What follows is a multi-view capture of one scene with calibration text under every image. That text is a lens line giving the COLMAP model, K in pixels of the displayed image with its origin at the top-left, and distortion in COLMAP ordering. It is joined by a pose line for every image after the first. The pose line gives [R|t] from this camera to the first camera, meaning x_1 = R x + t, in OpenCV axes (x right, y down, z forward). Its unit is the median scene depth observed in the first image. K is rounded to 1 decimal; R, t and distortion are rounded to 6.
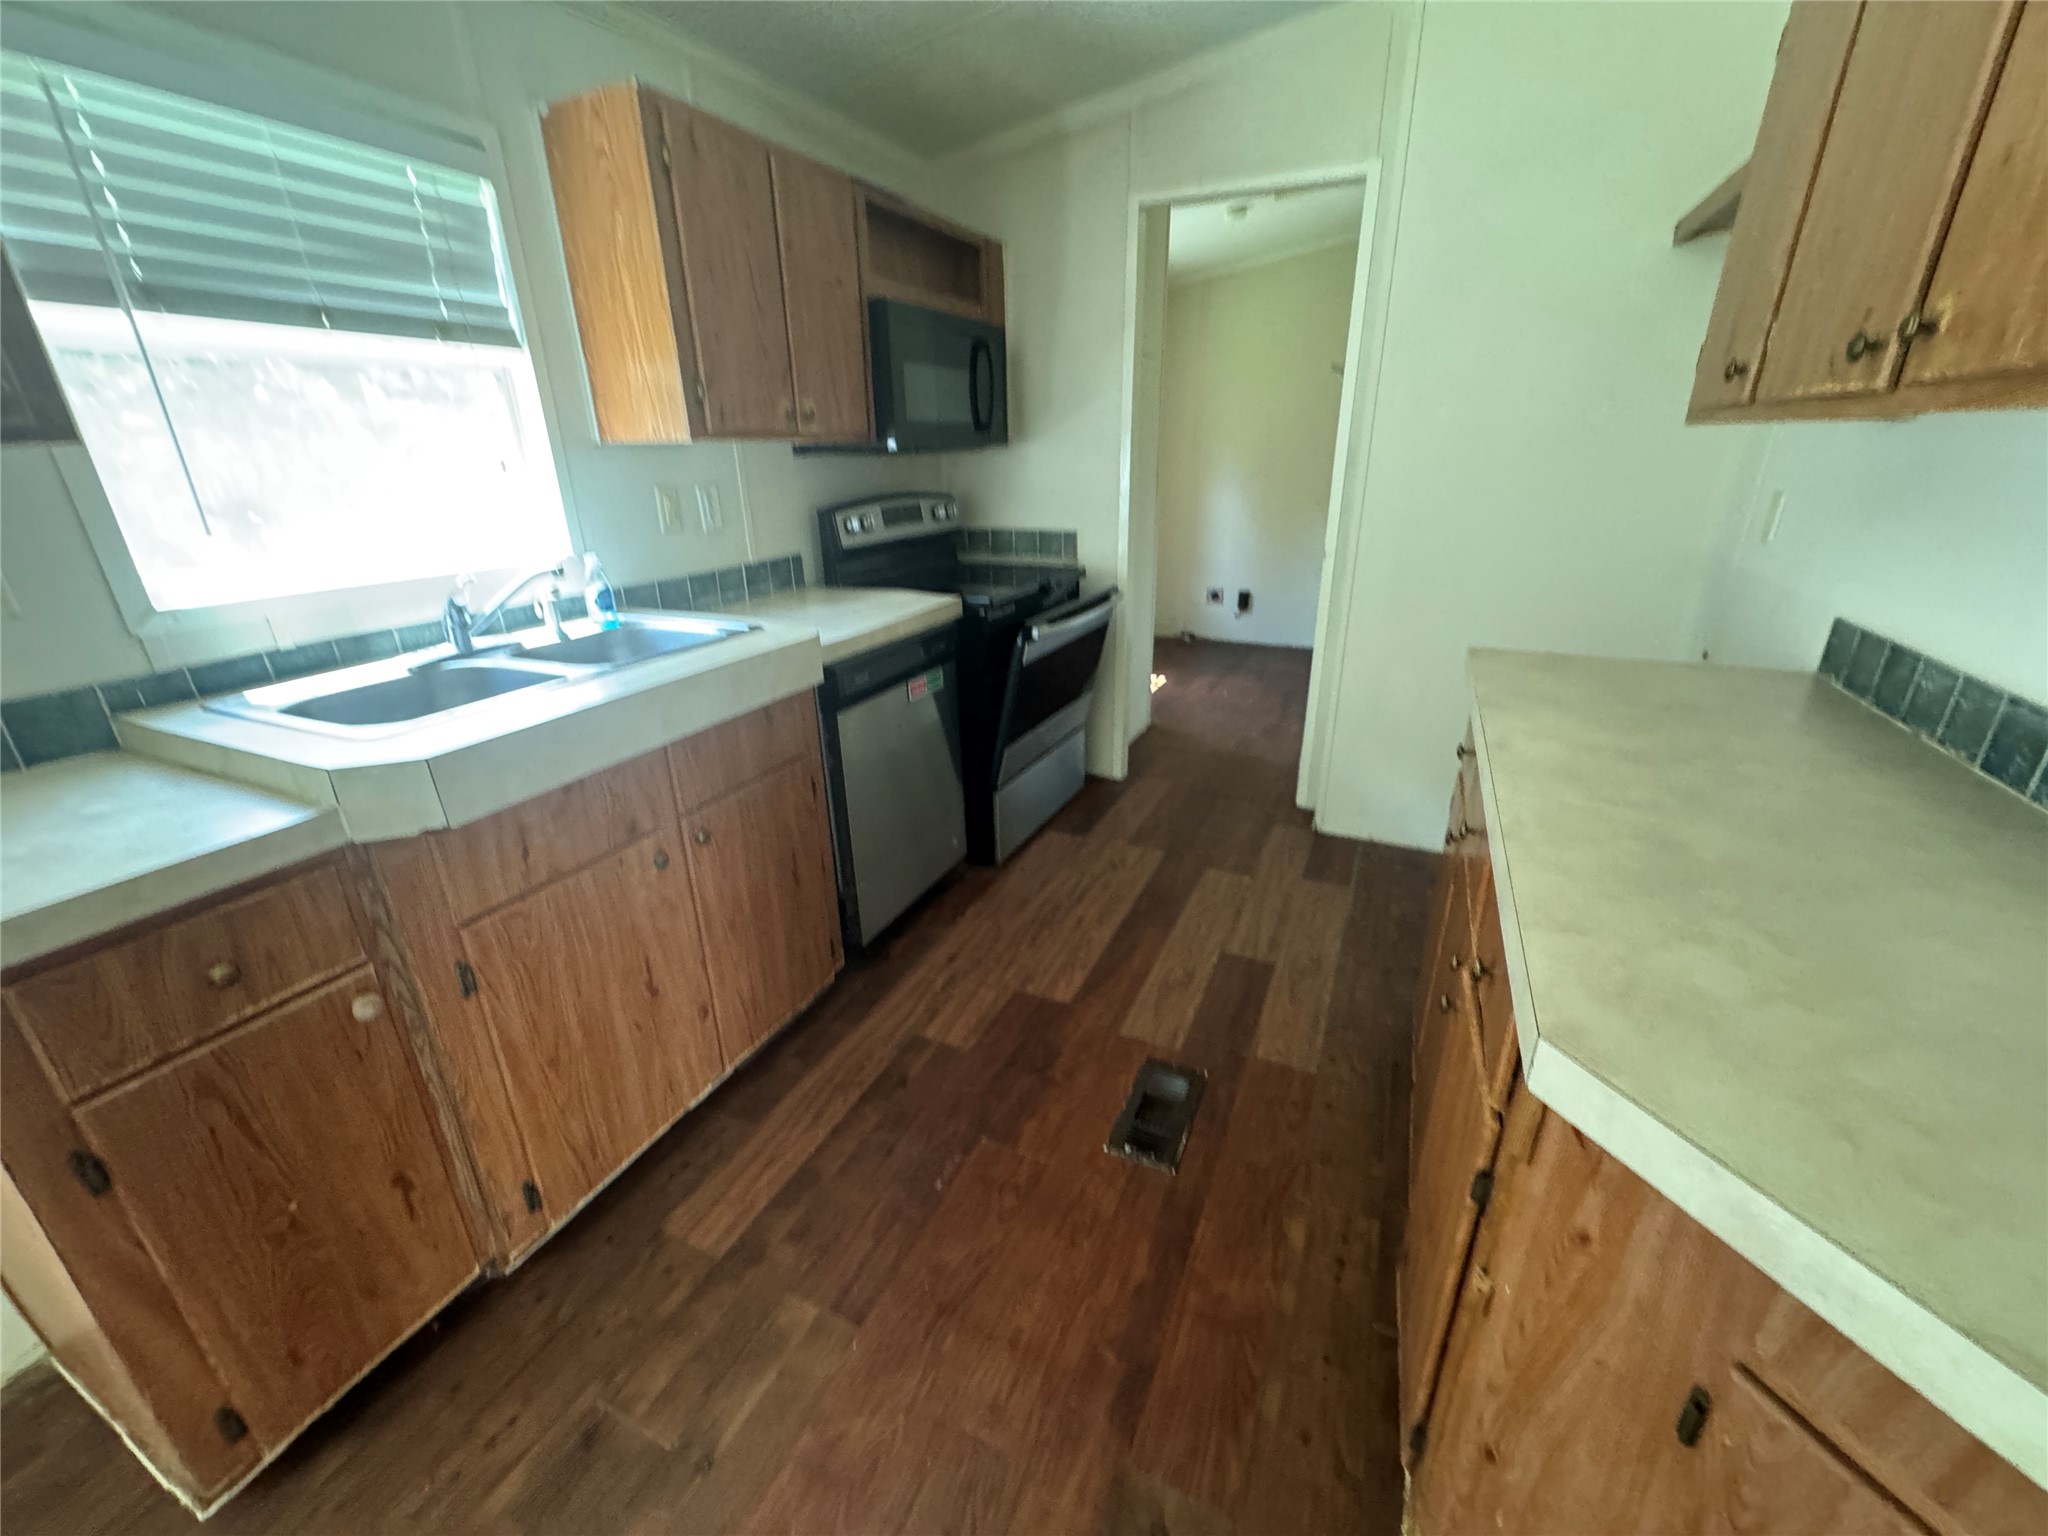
lens RADIAL K [[819.5, 0, 1026.3], [0, 819.5, 764.2], [0, 0, 1]] dist [-0.003403, 0.000462]
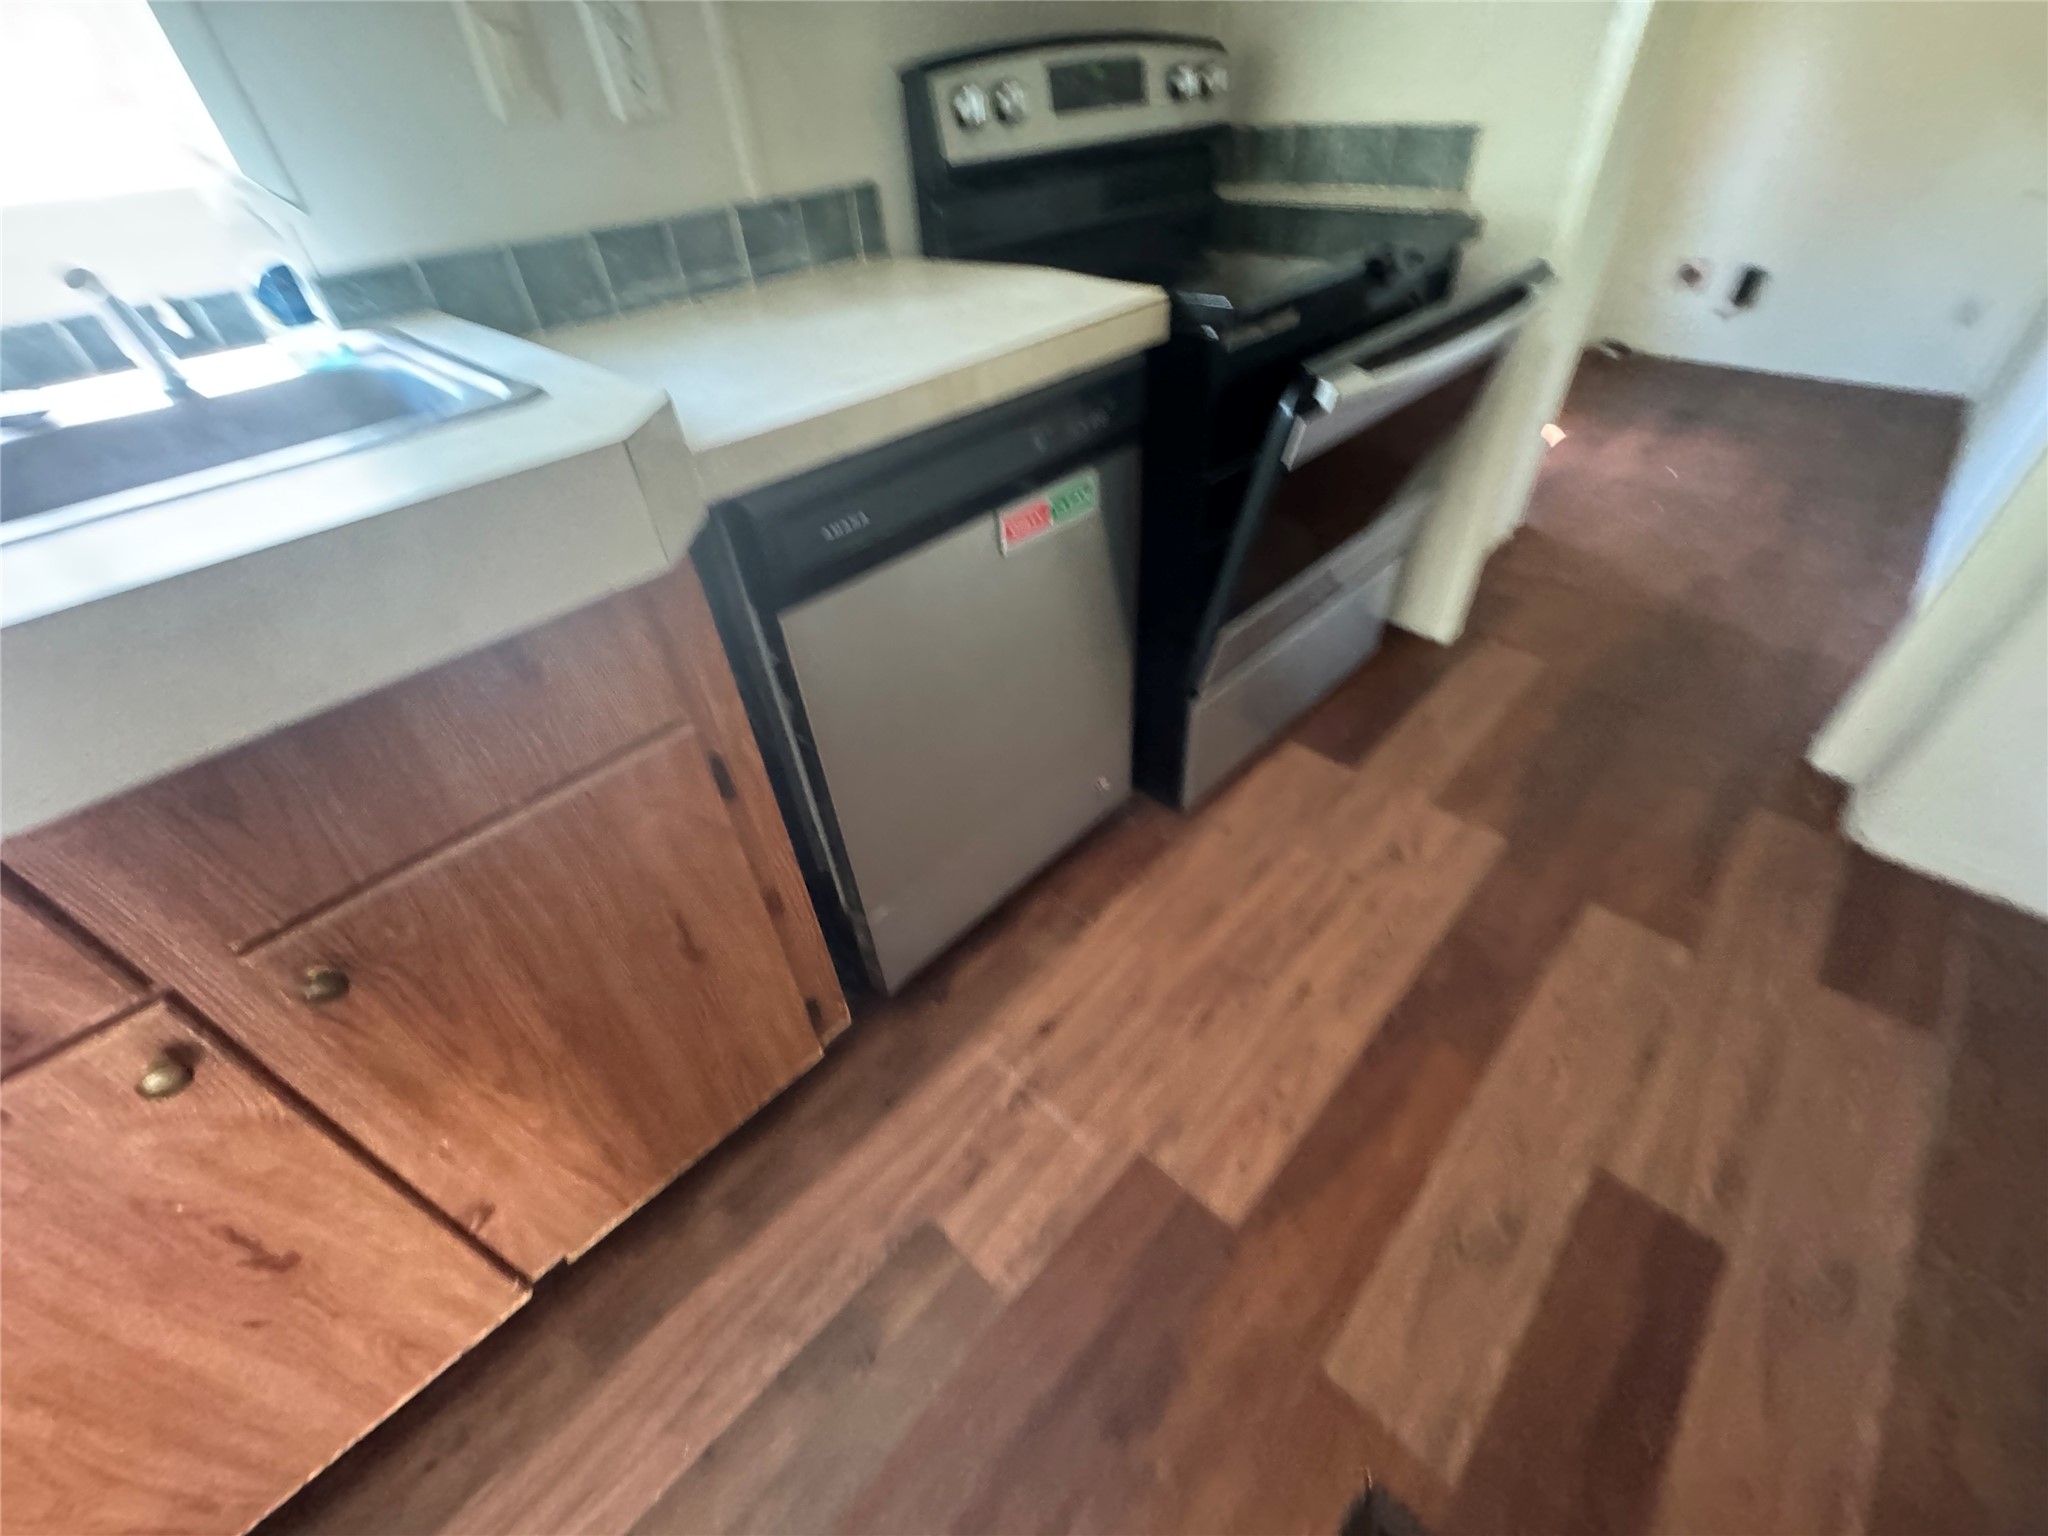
lens RADIAL K [[819.5, 0, 1026.3], [0, 819.5, 764.2], [0, 0, 1]] dist [-0.003403, 0.000462]
pose [[0.943932, 0.183018, -0.274766, 0.016908], [-0.077290, 0.931652, 0.355037, -0.132087], [0.320964, -0.313894, 0.893562, 0.567584]]
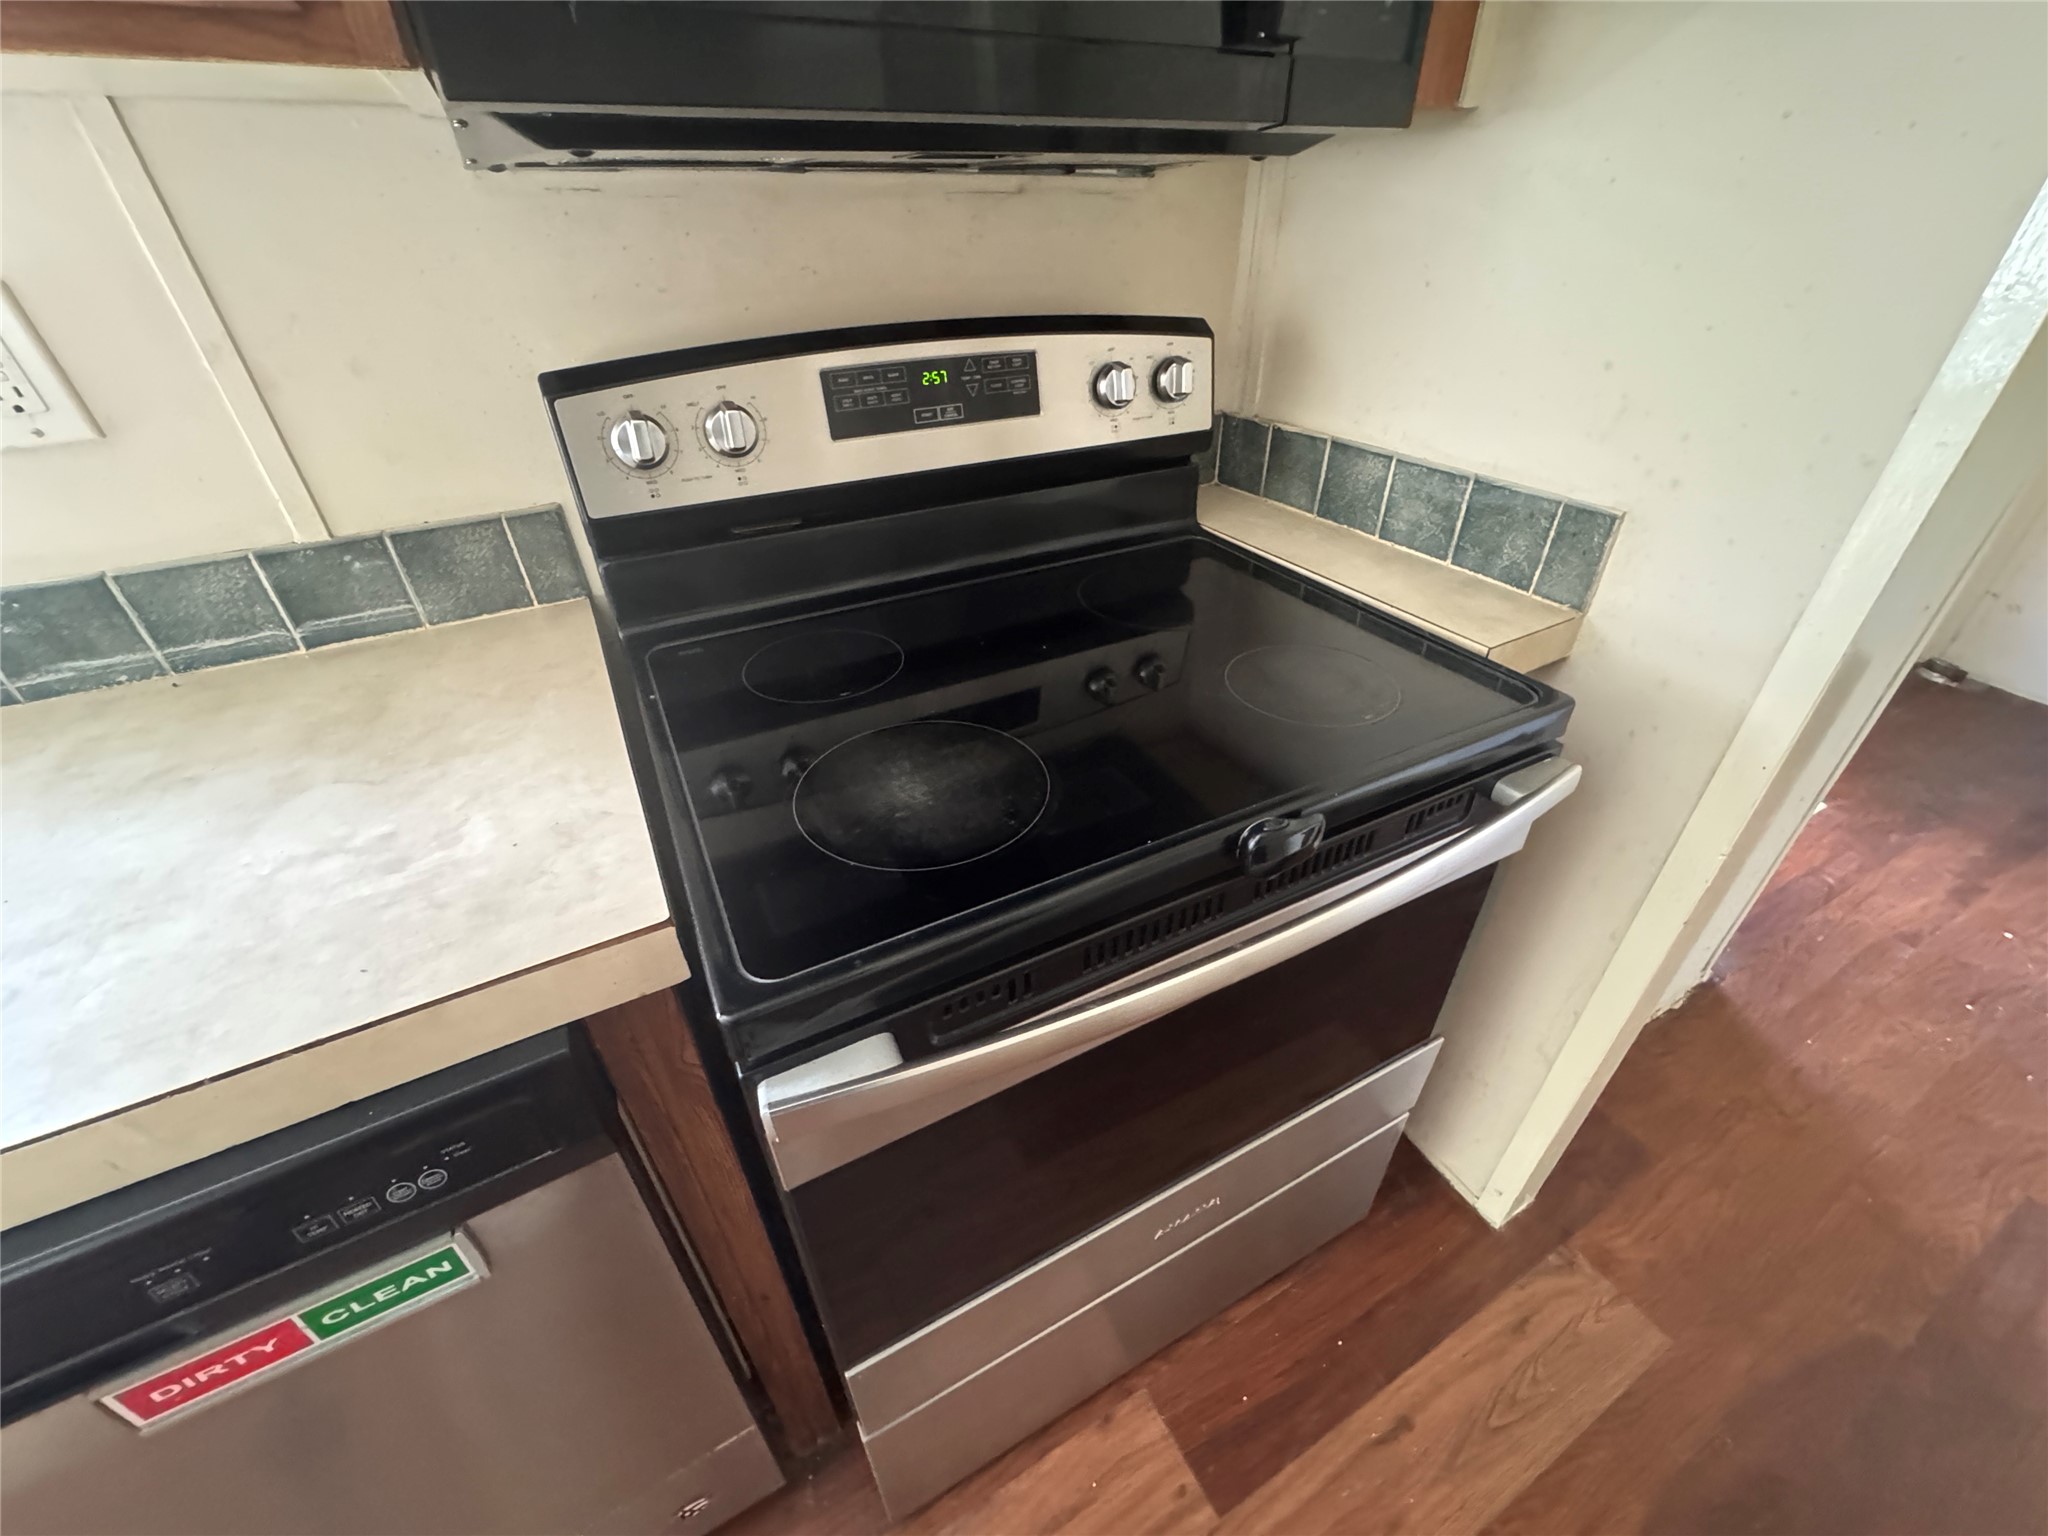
lens RADIAL K [[811.9, 0, 1017.9], [0, 811.9, 766.5], [0, 0, 1]] dist [-0.003481, -0.000175]
pose [[0.799433, 0.338457, -0.496341, 0.091055], [-0.213677, 0.932362, 0.291623, -0.353044], [0.561471, -0.127077, 0.817681, 0.984569]]
